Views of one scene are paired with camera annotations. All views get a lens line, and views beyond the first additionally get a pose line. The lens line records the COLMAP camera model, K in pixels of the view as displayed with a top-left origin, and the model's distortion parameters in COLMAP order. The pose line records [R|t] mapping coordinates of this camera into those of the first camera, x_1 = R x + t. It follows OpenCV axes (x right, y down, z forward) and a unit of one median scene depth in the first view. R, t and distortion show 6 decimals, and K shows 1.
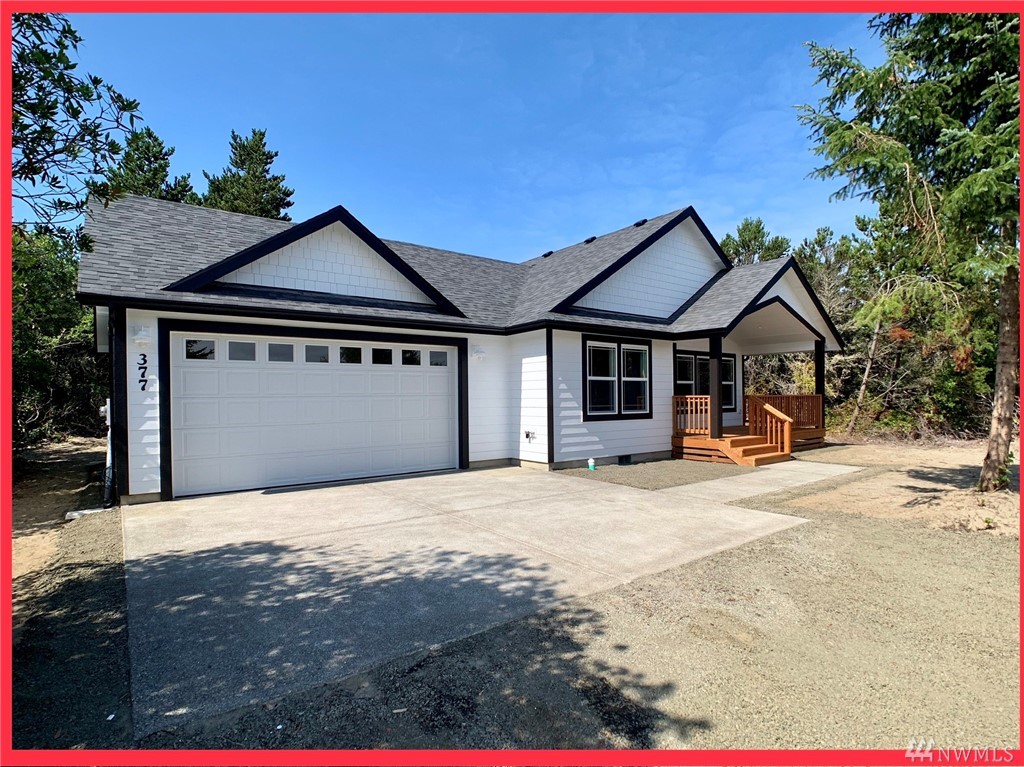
lens RADIAL K [[535.3, 0, 513.1], [0, 535.3, 392.4], [0, 0, 1]] dist [-0.032129, 0.008339]
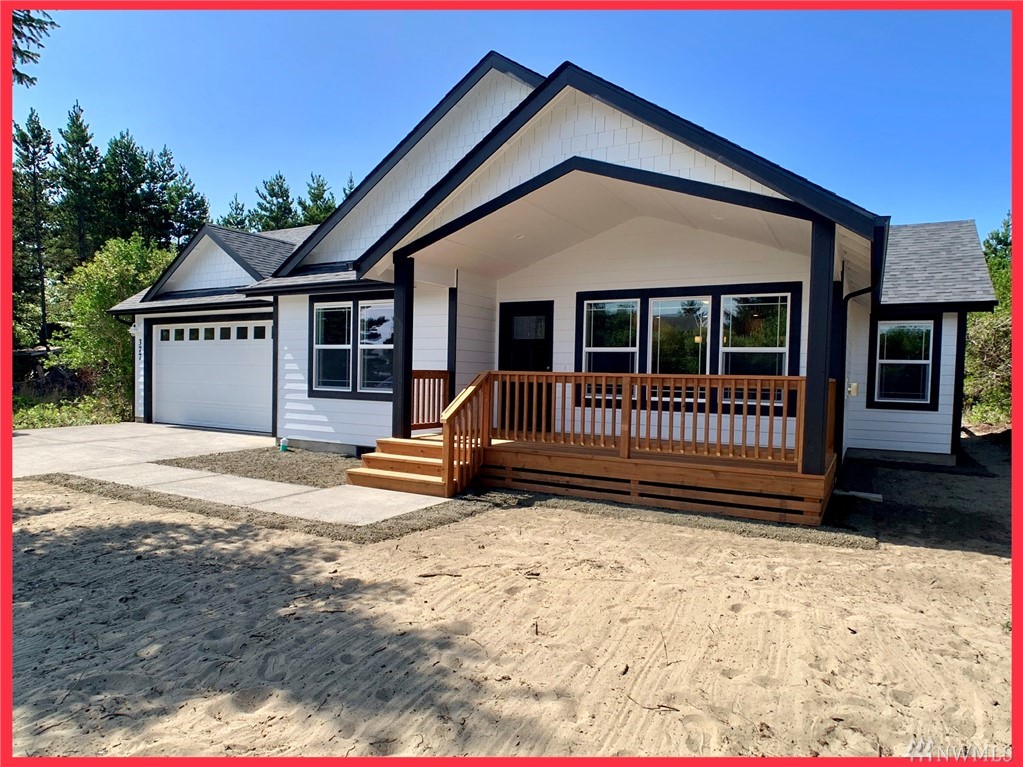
lens RADIAL K [[638.6, 0, 515.1], [0, 638.6, 389.5], [0, 0, 1]] dist [-0.021231, 0.001101]
pose [[0.397115, 0.040733, -0.916864, 1.225777], [-0.014150, 0.999168, 0.038261, -0.002076], [0.917660, -0.002220, 0.397361, 0.905121]]
